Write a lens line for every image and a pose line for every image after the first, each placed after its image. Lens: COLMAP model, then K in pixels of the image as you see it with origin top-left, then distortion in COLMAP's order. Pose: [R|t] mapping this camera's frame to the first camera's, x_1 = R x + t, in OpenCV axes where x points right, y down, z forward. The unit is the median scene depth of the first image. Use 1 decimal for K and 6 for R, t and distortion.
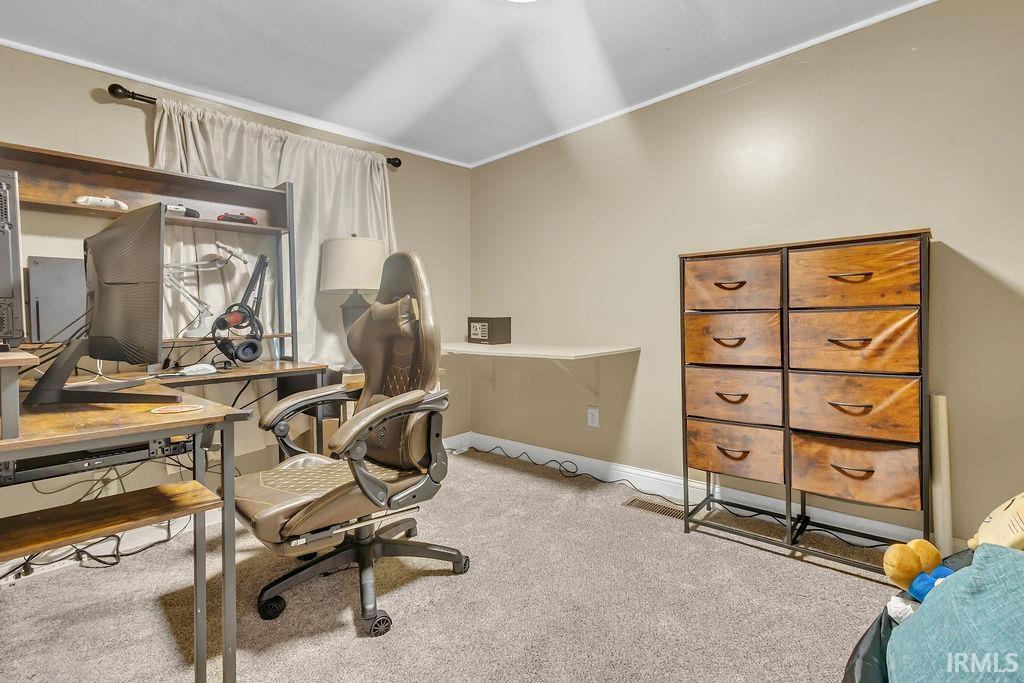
lens RADIAL K [[490.1, 0, 509.7], [0, 490.1, 336.3], [0, 0, 1]] dist [-0.001160, -0.000610]
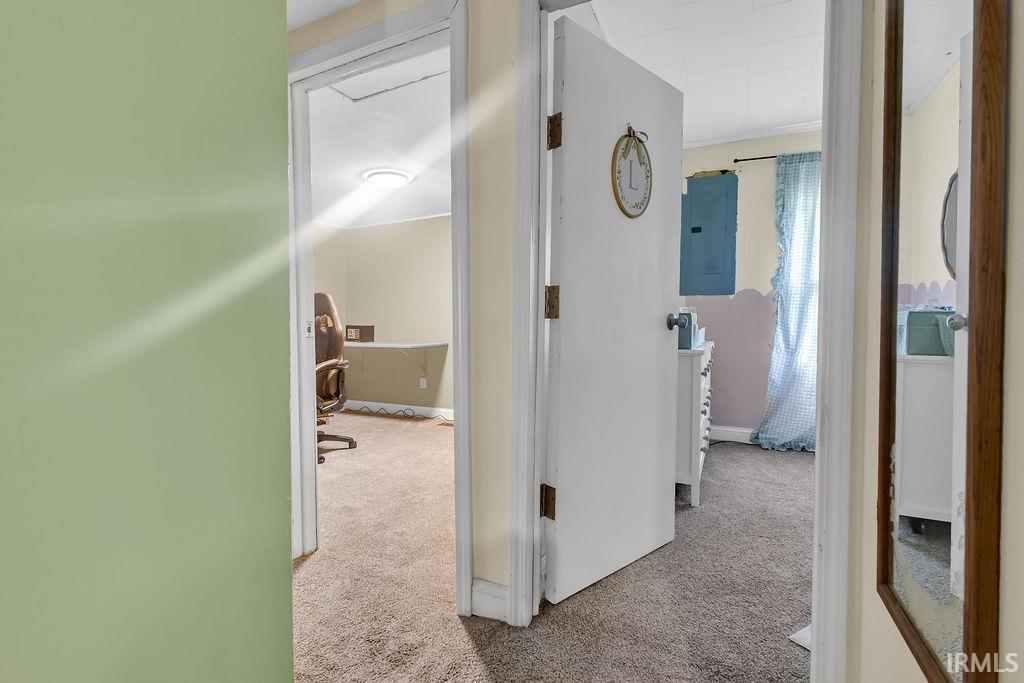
lens RADIAL K [[490.1, 0, 509.7], [0, 490.1, 336.3], [0, 0, 1]] dist [-0.001160, -0.000610]
pose [[0.956570, 0.006776, 0.291426, -0.067955], [-0.002382, 0.999878, -0.015429, 0.034298], [-0.291495, 0.014065, 0.956469, -1.133119]]
